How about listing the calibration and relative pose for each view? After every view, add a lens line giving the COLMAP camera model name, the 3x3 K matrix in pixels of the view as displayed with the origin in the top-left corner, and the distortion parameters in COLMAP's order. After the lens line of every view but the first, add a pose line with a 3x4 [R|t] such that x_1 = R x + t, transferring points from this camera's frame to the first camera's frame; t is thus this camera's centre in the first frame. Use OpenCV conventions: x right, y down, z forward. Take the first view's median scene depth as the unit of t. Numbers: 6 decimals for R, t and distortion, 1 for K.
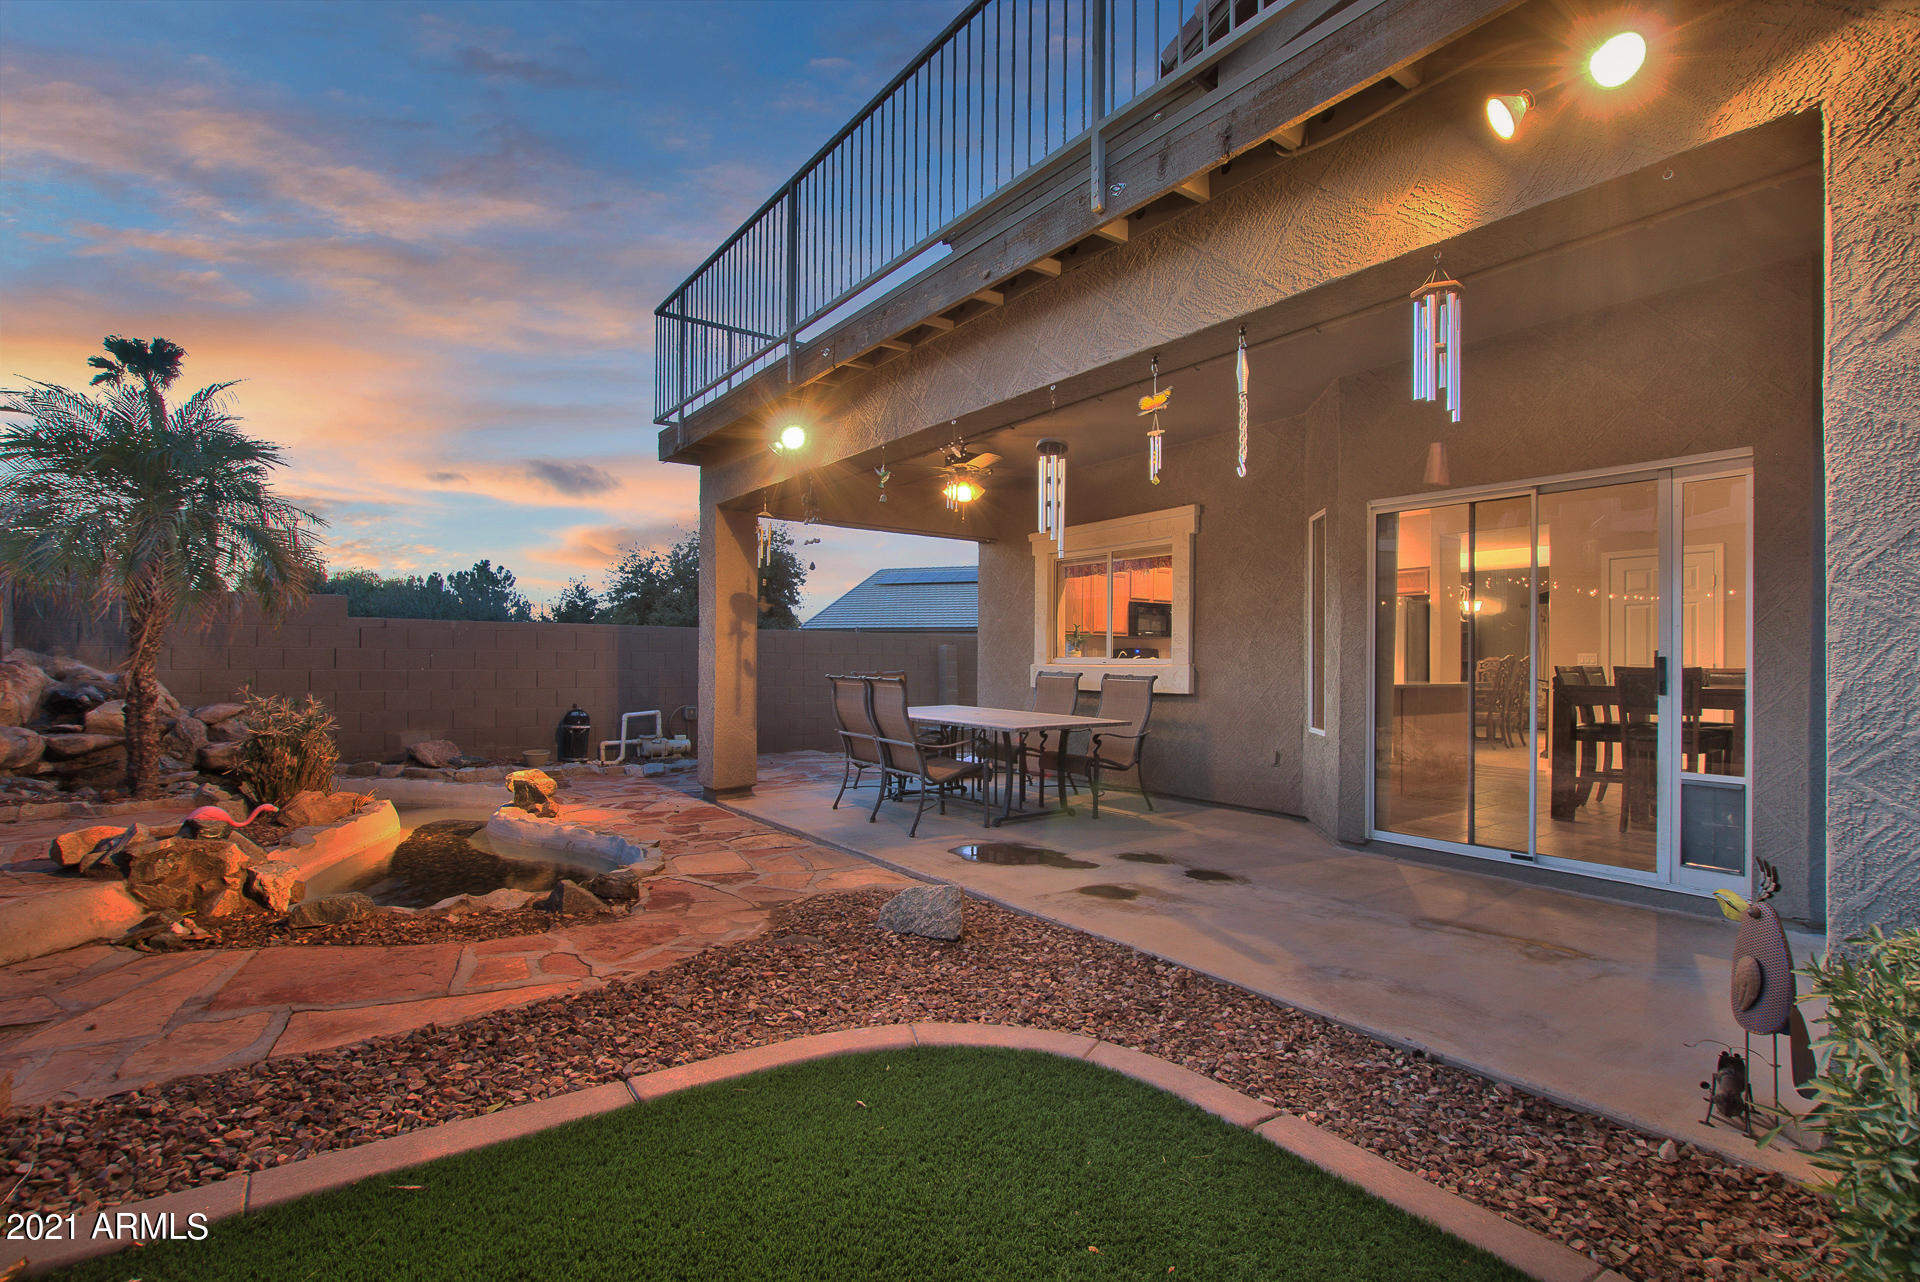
lens RADIAL K [[867.2, 0, 966.8], [0, 867.2, 653.8], [0, 0, 1]] dist [-0.008072, 0.000015]
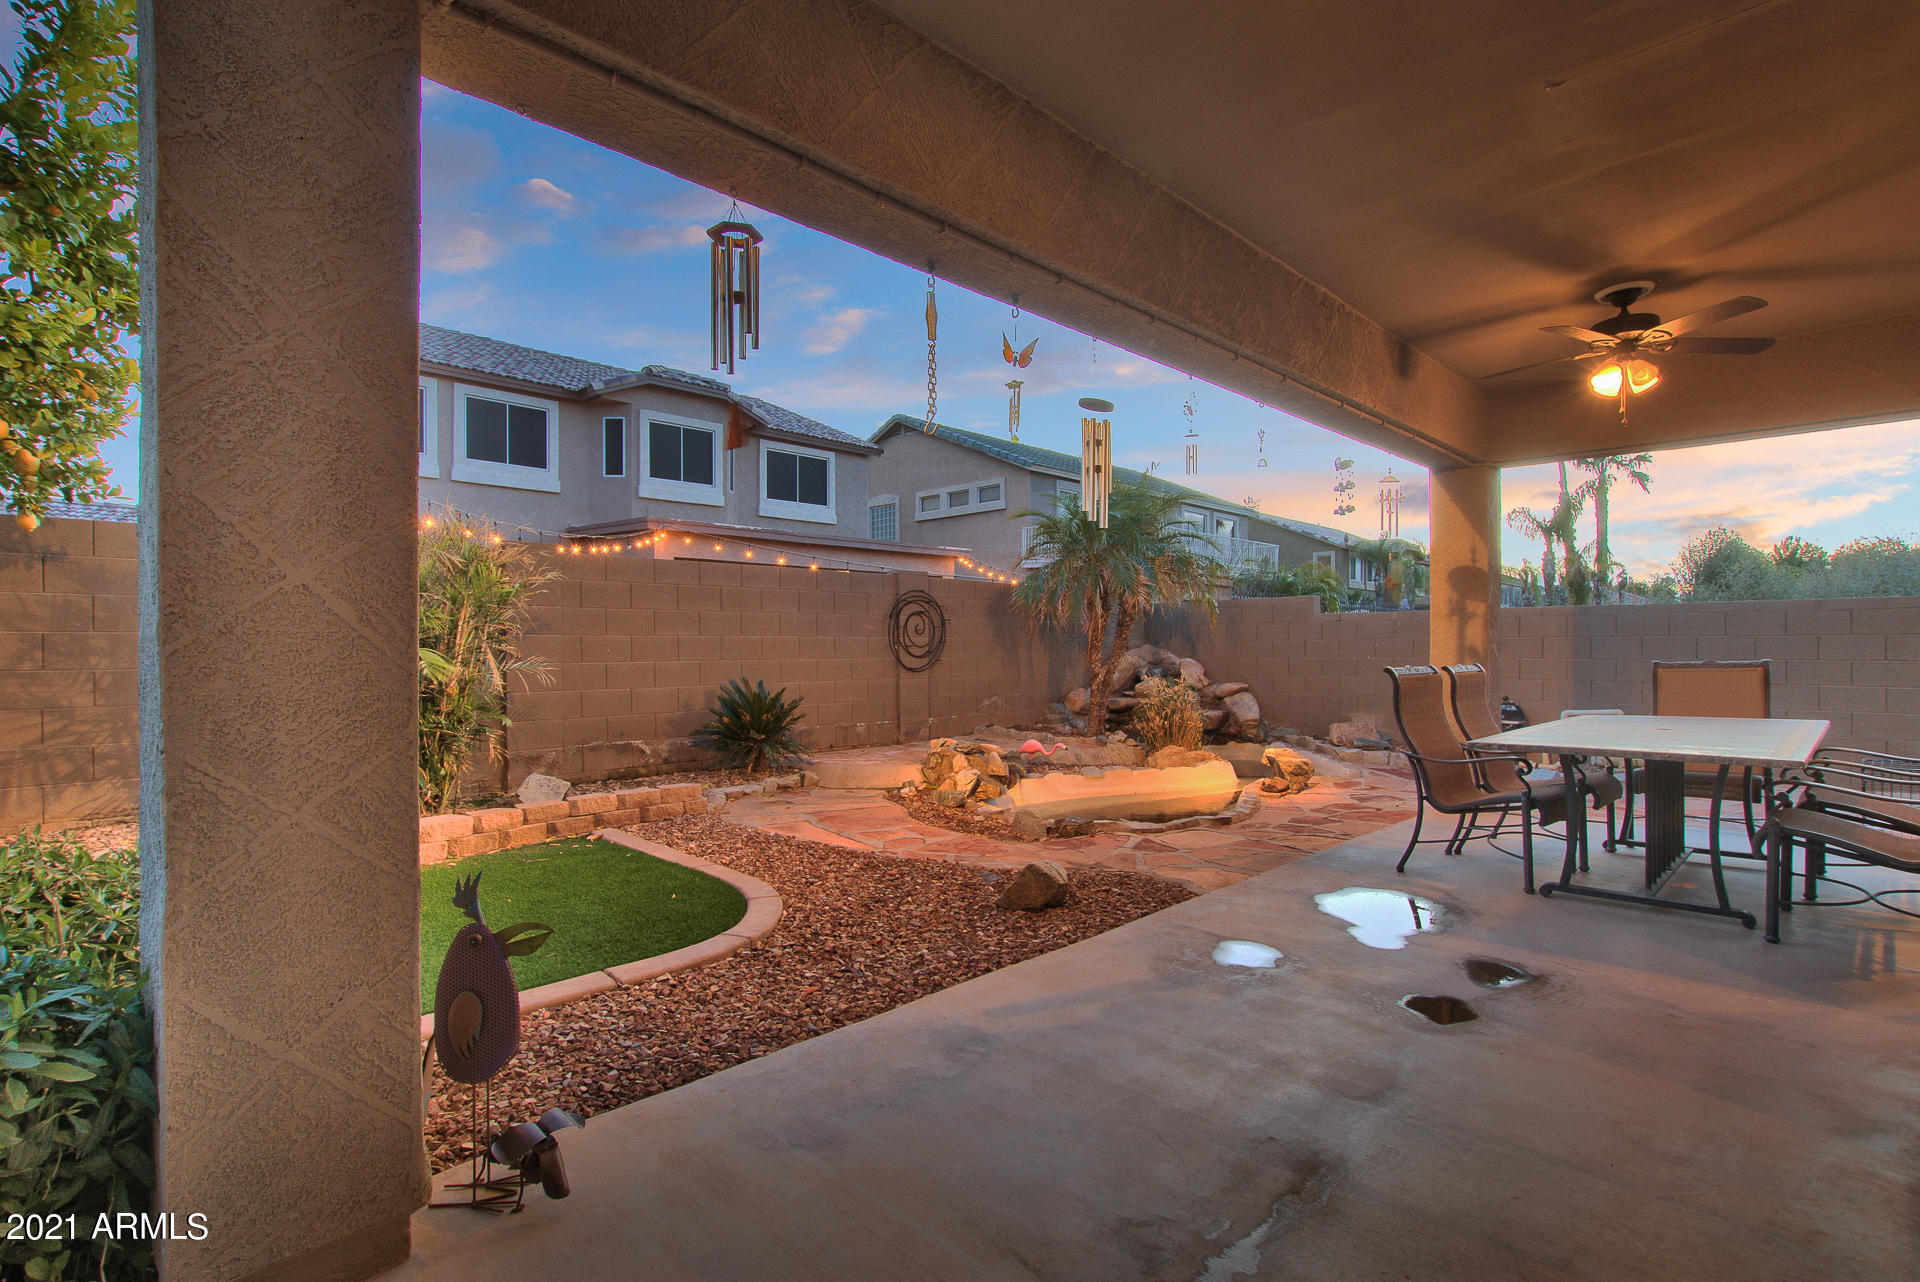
lens RADIAL K [[929.1, 0, 956.1], [0, 929.1, 640.0], [0, 0, 1]] dist [-0.010061, 0.001578]
pose [[0.141991, -0.018116, -0.989702, 0.558486], [0.013835, 0.999771, -0.016316, 0.009146], [0.989771, -0.011376, 0.142209, 0.390891]]
